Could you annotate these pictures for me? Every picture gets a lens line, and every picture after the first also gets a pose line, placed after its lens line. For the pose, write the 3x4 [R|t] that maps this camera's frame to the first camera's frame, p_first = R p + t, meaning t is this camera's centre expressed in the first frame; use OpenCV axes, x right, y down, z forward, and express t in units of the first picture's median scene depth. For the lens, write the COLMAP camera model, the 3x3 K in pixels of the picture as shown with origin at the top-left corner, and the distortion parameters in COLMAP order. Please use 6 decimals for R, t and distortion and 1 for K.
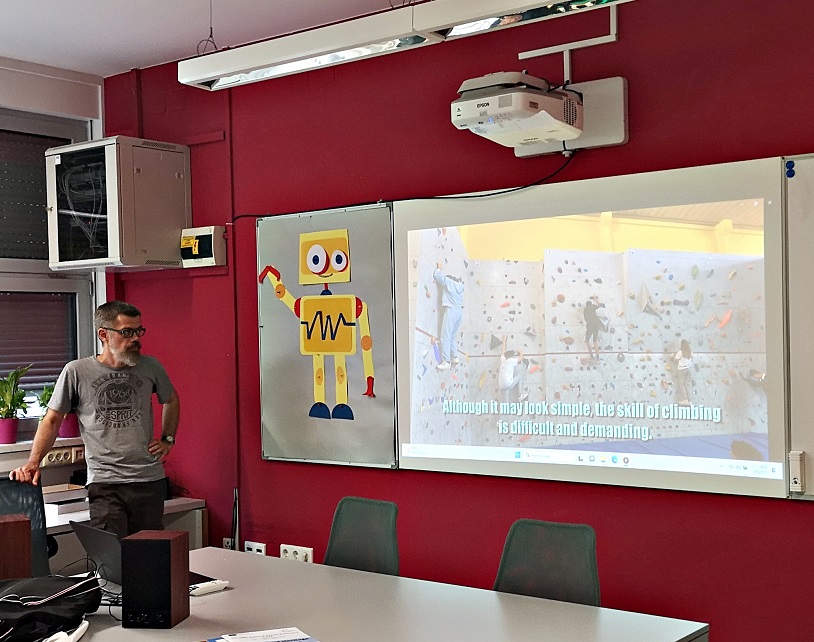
lens RADIAL K [[1118.0, 0, 477.4], [0, 1118.0, 353.4], [0, 0, 1]] dist [0.041023, 0.000000]
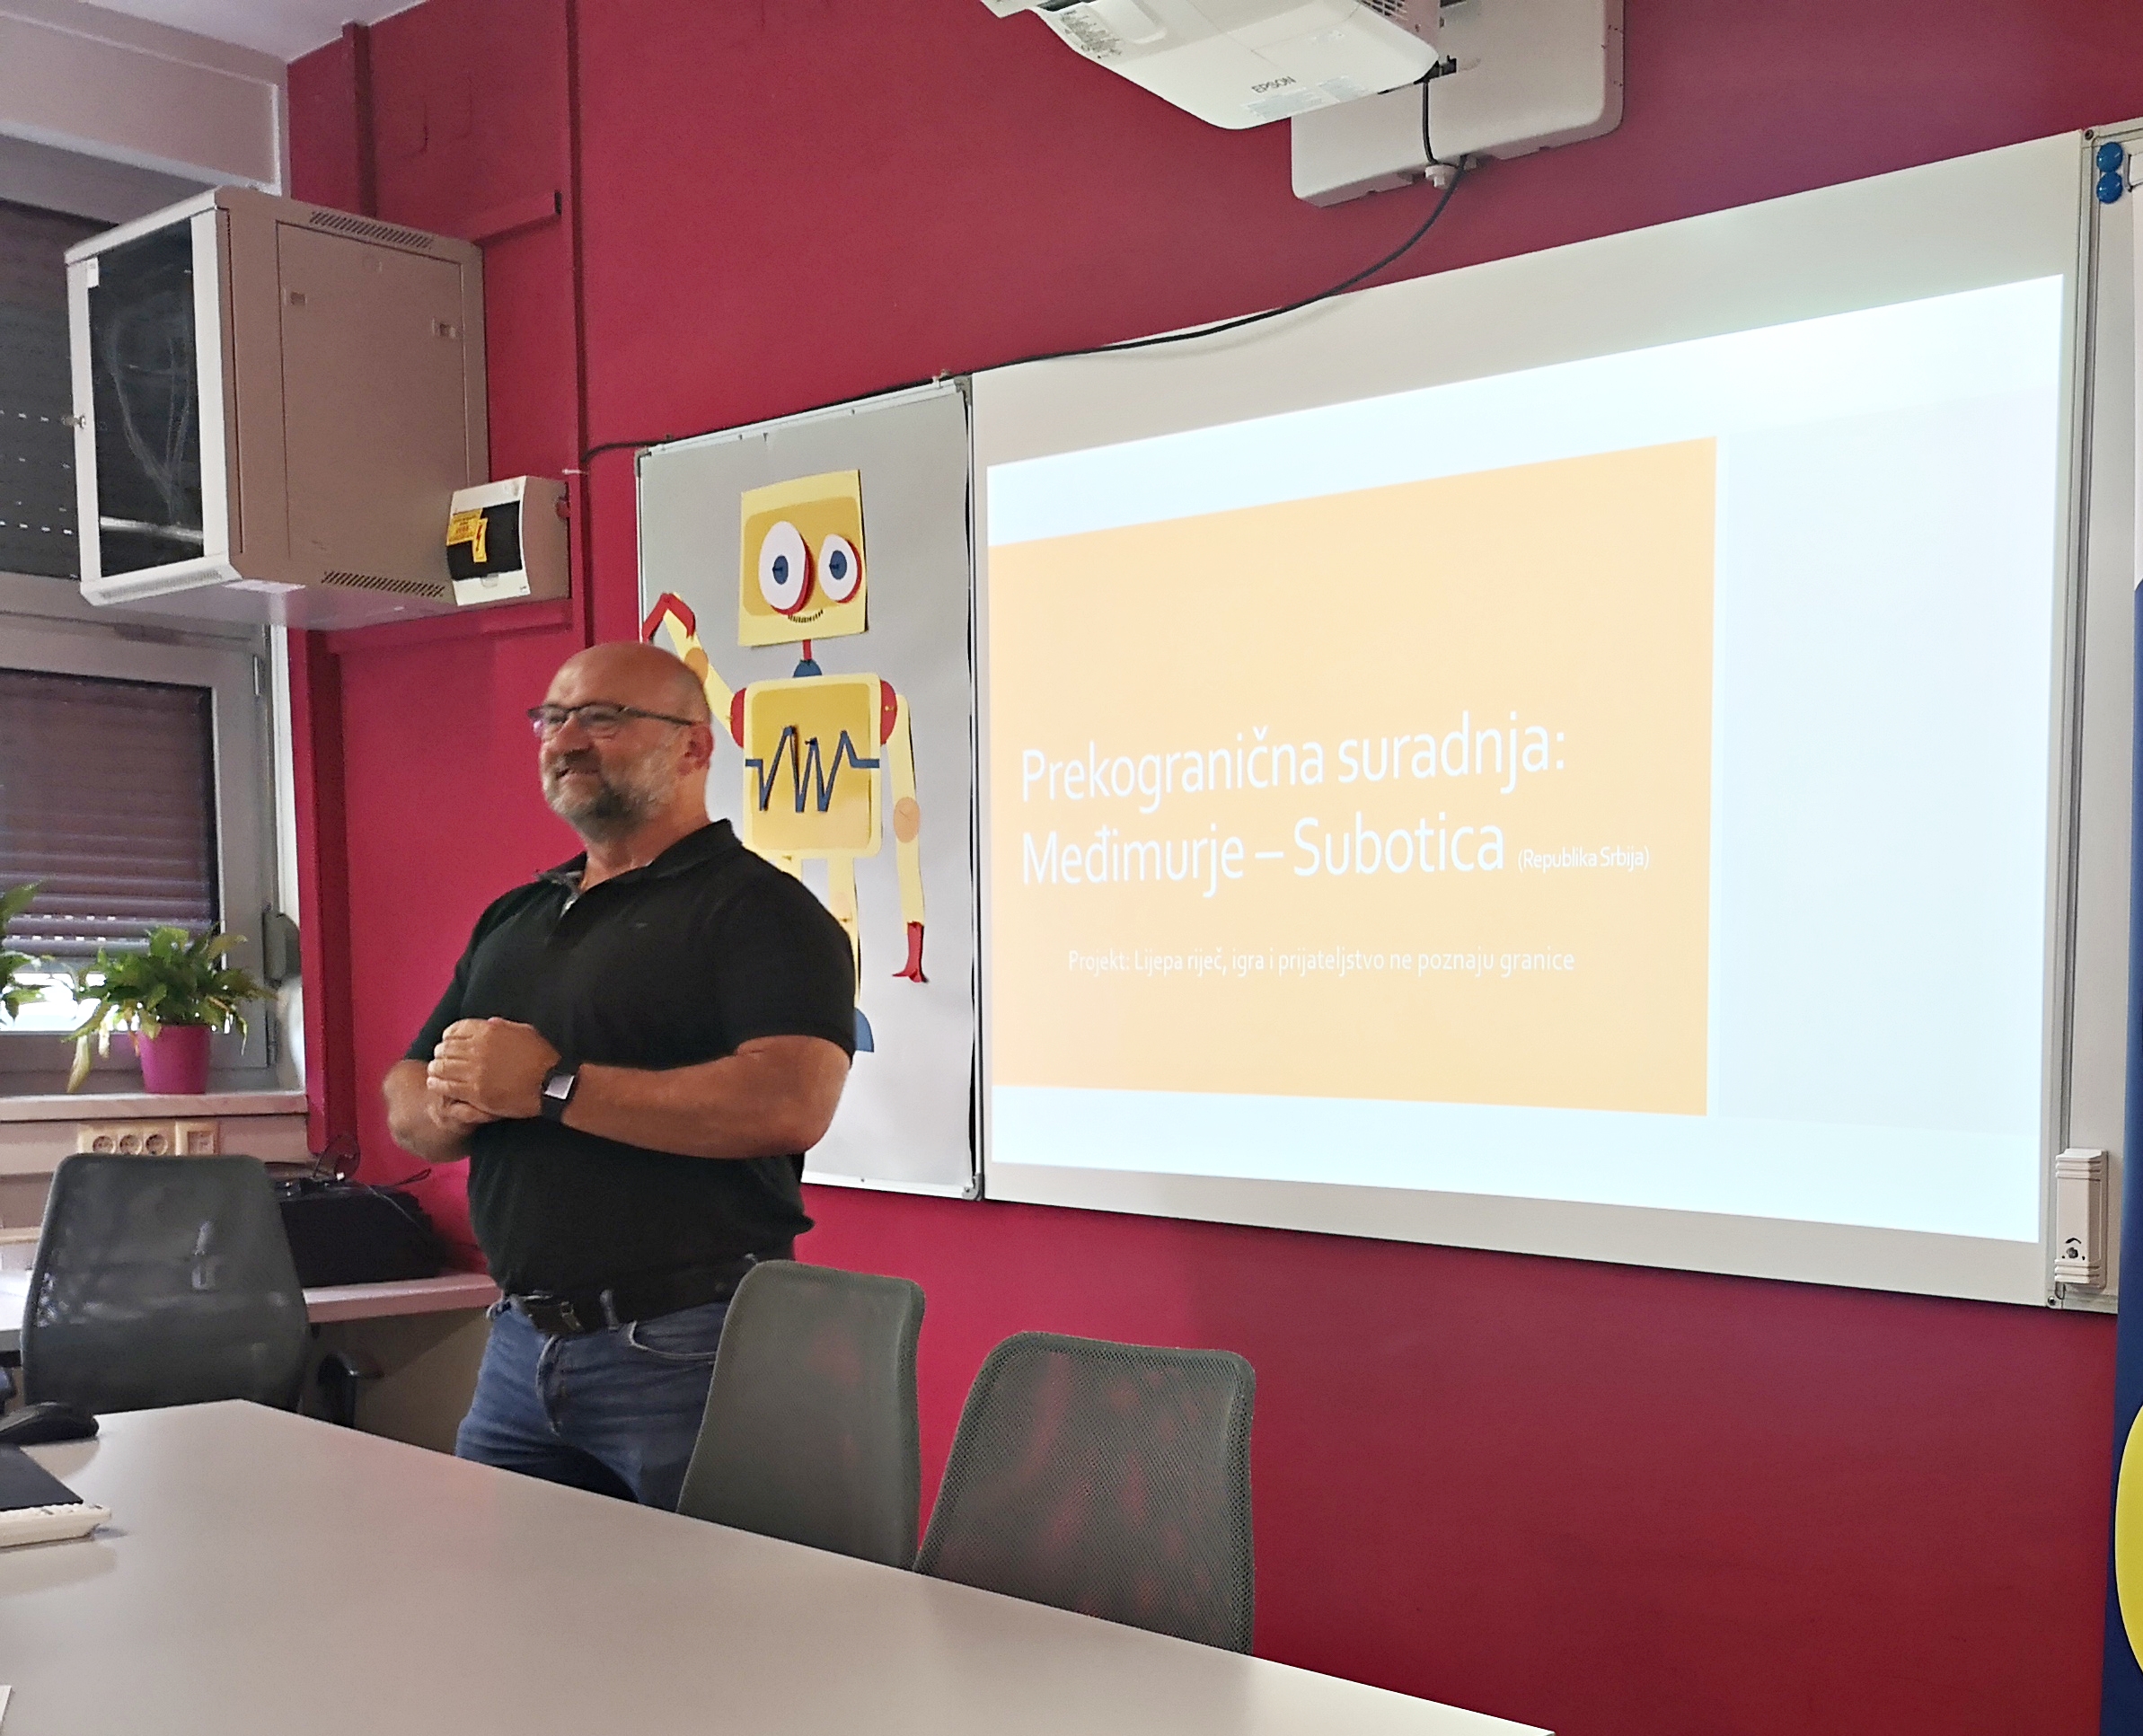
lens RADIAL K [[2550.0, 0, 1620.7], [0, 2550.0, 1219.5], [0, 0, 1]] dist [0.027570, 0.000000]
pose [[0.998957, 0.036002, -0.028093, 0.134024], [-0.033812, 0.996618, 0.074894, 0.043717], [0.030694, -0.073866, 0.996796, 0.236108]]
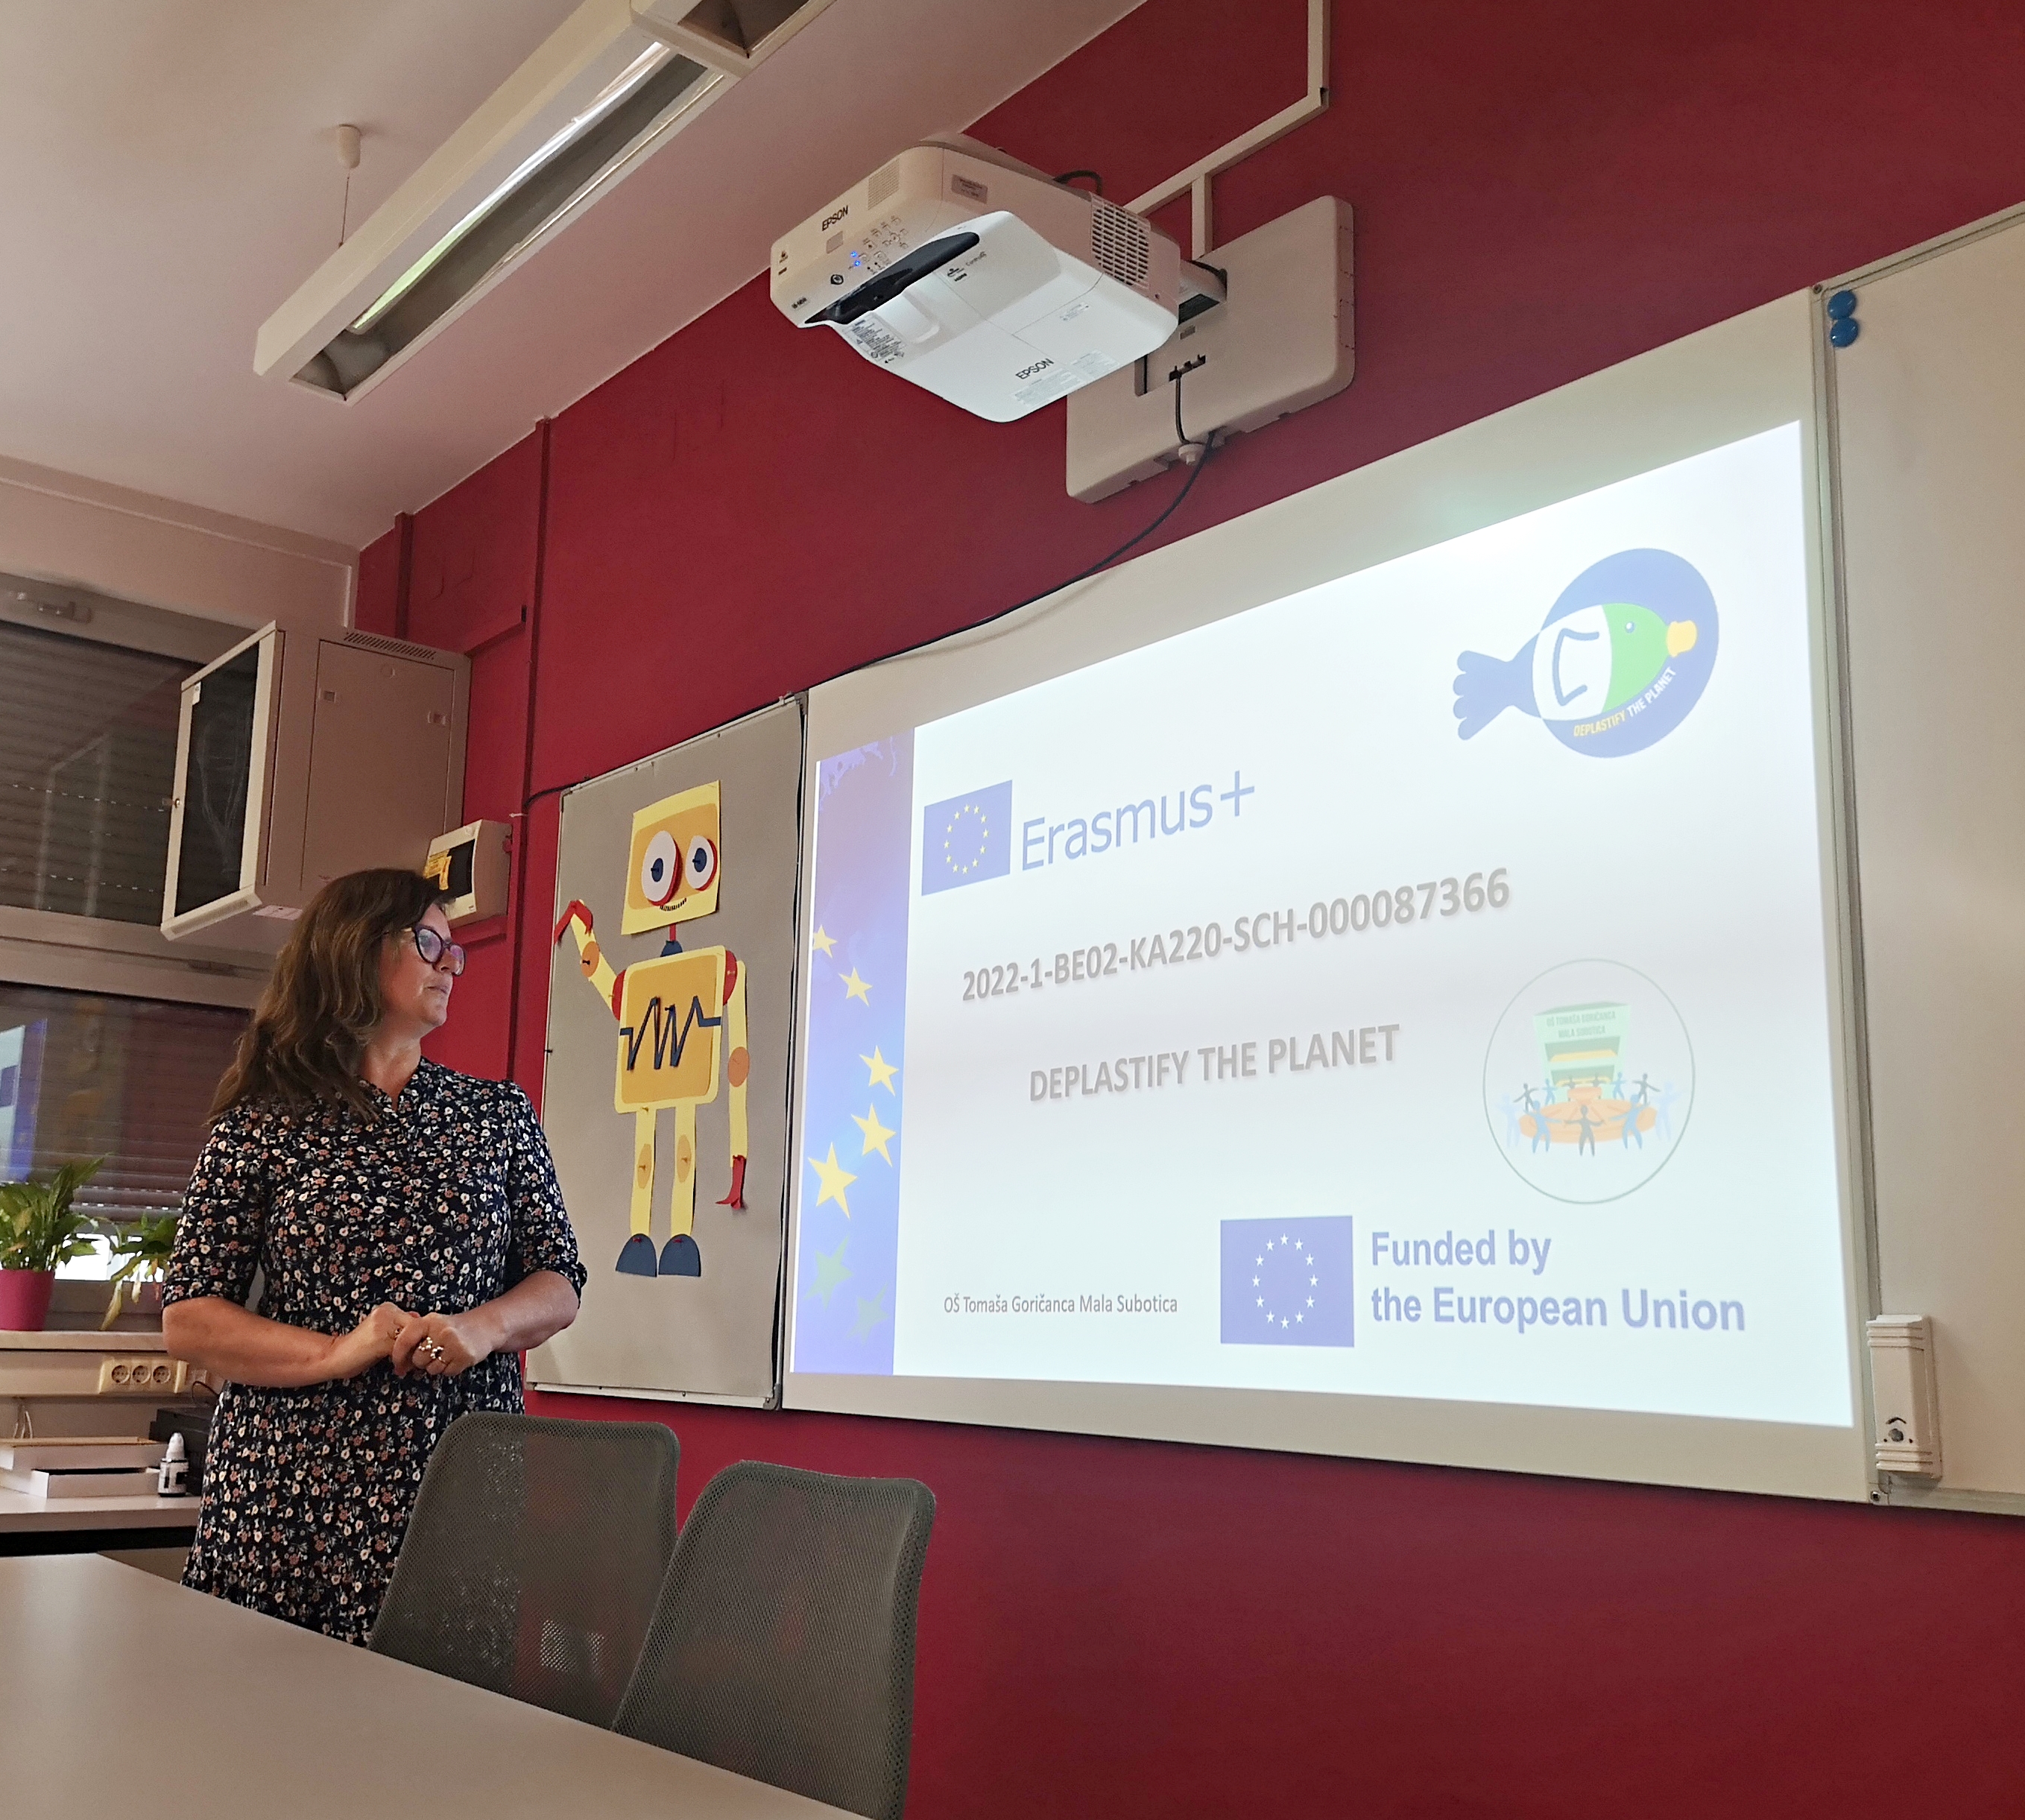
lens RADIAL K [[2069.3, 0, 941.9], [0, 2069.3, 969.5], [0, 0, 1]] dist [0.044409, 0.000000]
pose [[0.963886, -0.000597, -0.266313, 0.147347], [-0.050026, 0.981790, -0.183263, 0.080206], [0.261573, 0.189967, 0.946305, 0.344684]]
